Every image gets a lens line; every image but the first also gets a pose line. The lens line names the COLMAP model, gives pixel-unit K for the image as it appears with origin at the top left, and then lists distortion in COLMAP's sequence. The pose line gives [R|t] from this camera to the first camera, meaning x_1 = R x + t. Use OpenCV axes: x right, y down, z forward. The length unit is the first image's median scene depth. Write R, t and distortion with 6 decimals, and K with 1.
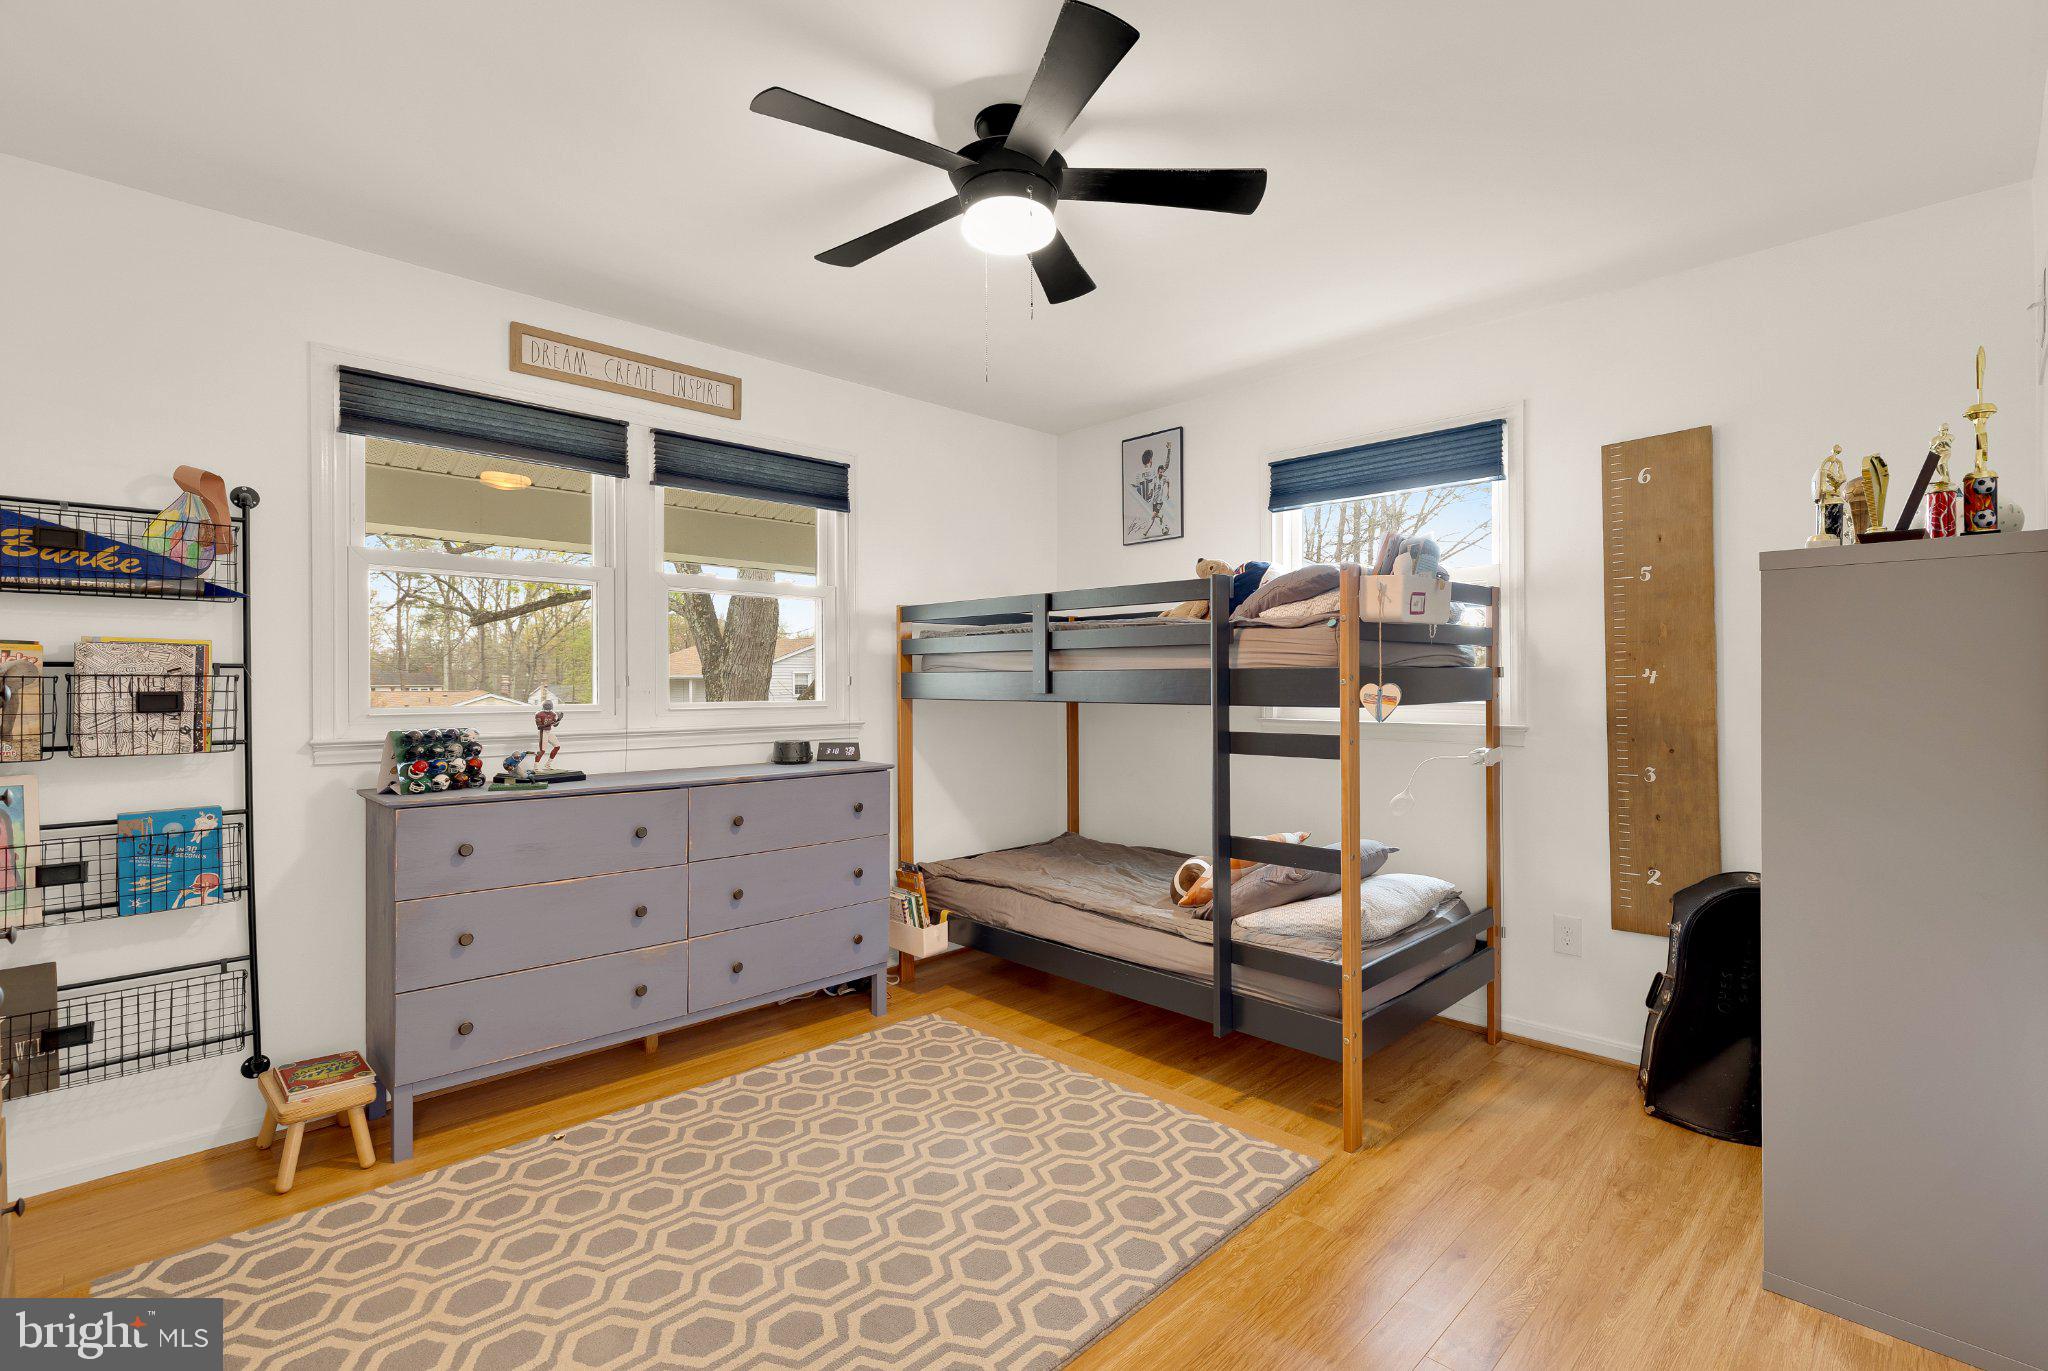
lens RADIAL K [[923.5, 0, 1040.6], [0, 923.5, 683.5], [0, 0, 1]] dist [0.010987, 0.000305]
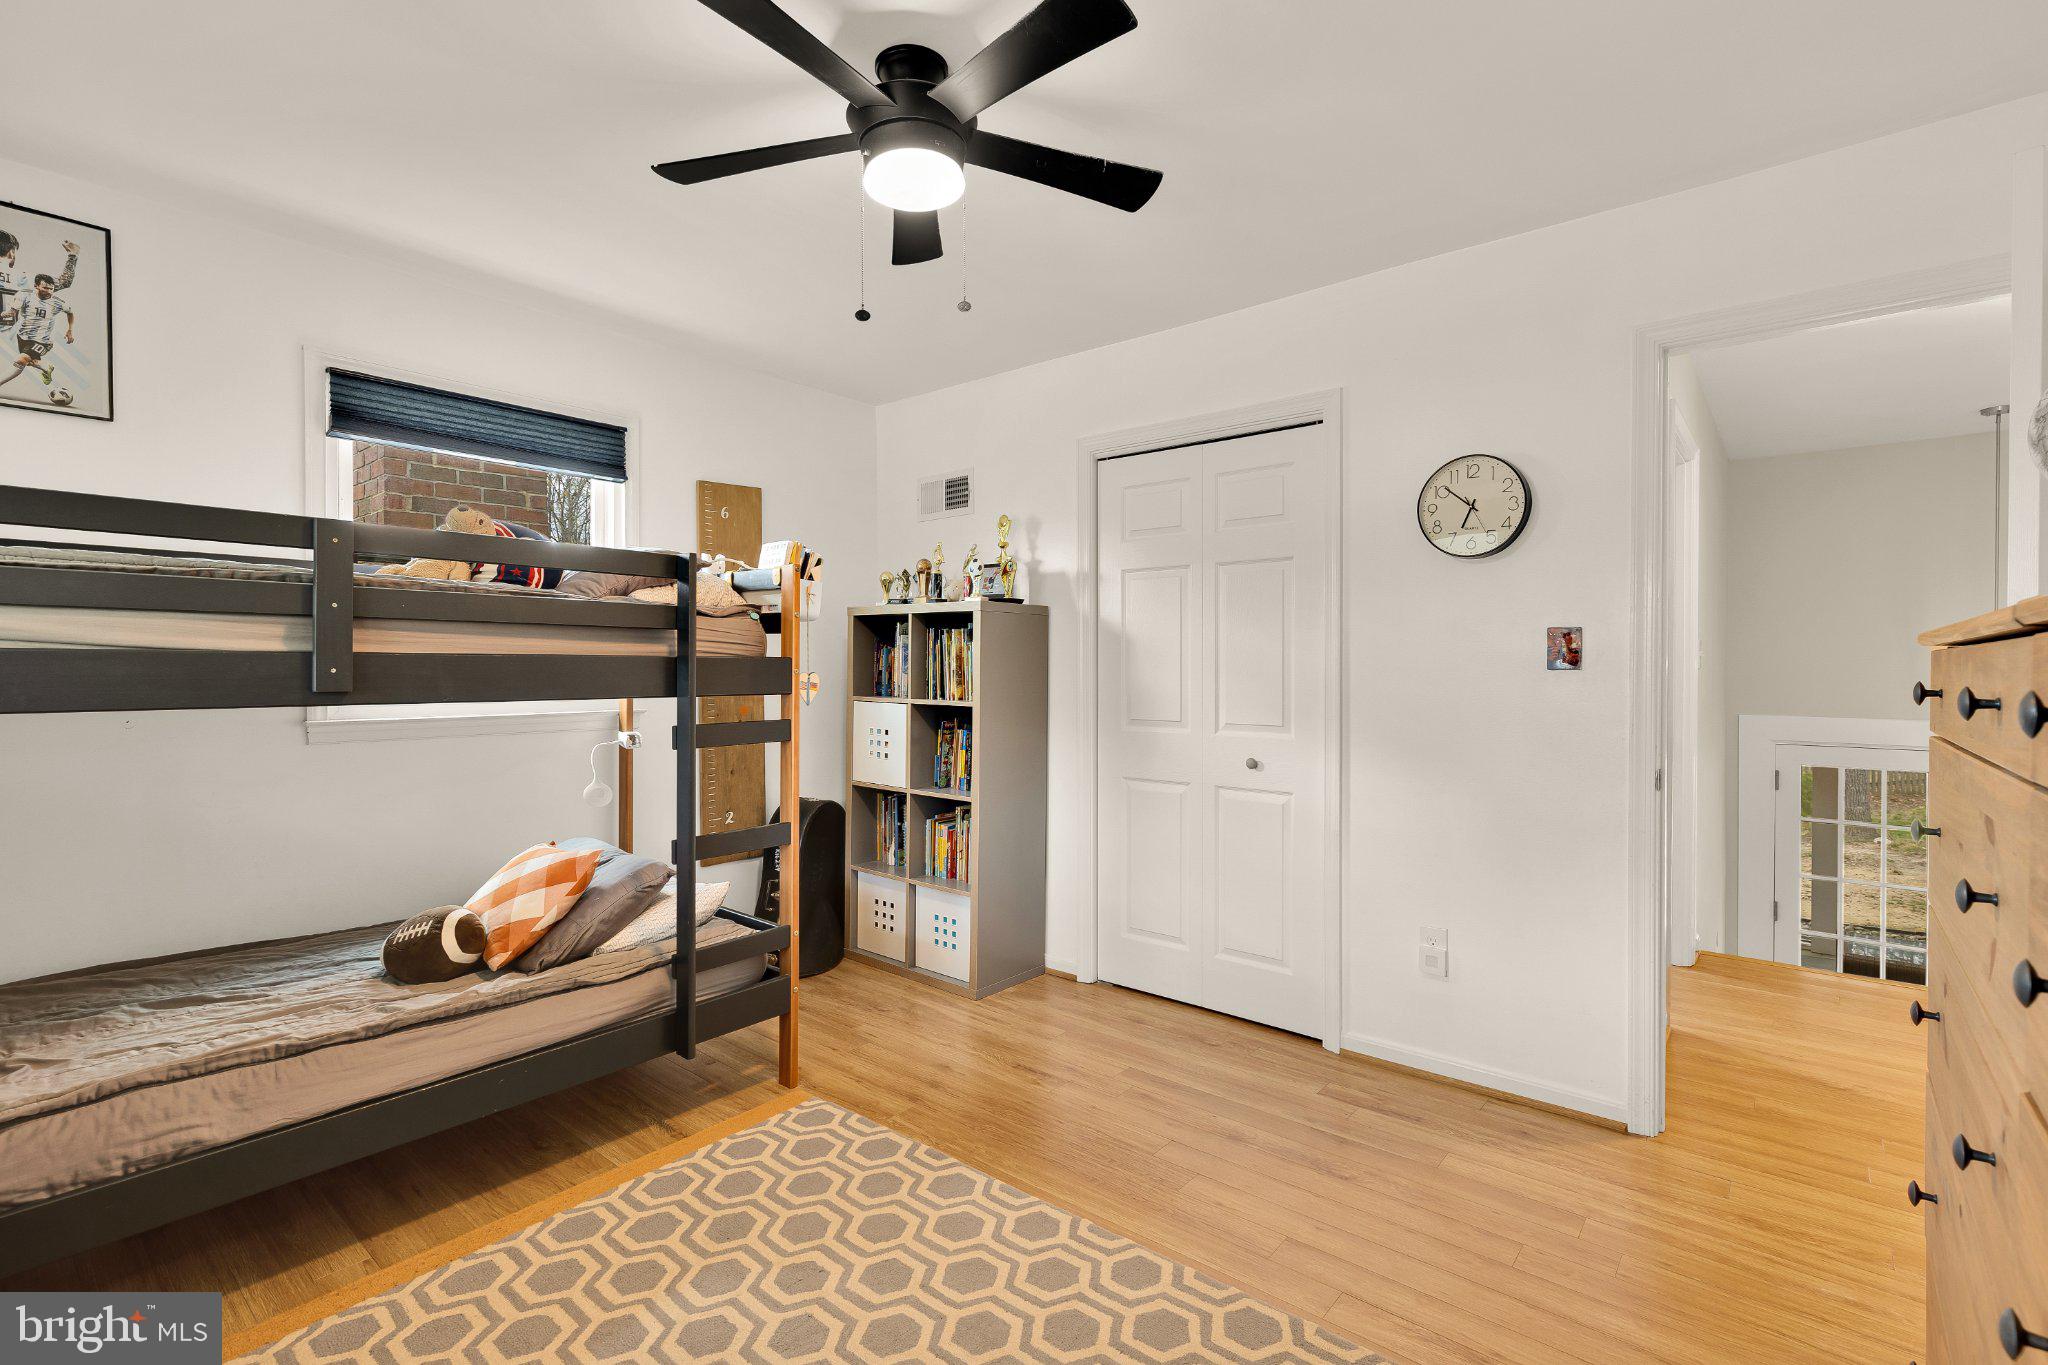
lens RADIAL K [[923.5, 0, 1023.8], [0, 923.5, 673.3], [0, 0, 1]] dist [0.010987, 0.000305]
pose [[-0.078674, -0.000477, 0.996900, -1.099789], [0.001761, 0.999998, 0.000617, 0.002438], [-0.996899, 0.001805, -0.078673, 1.097978]]
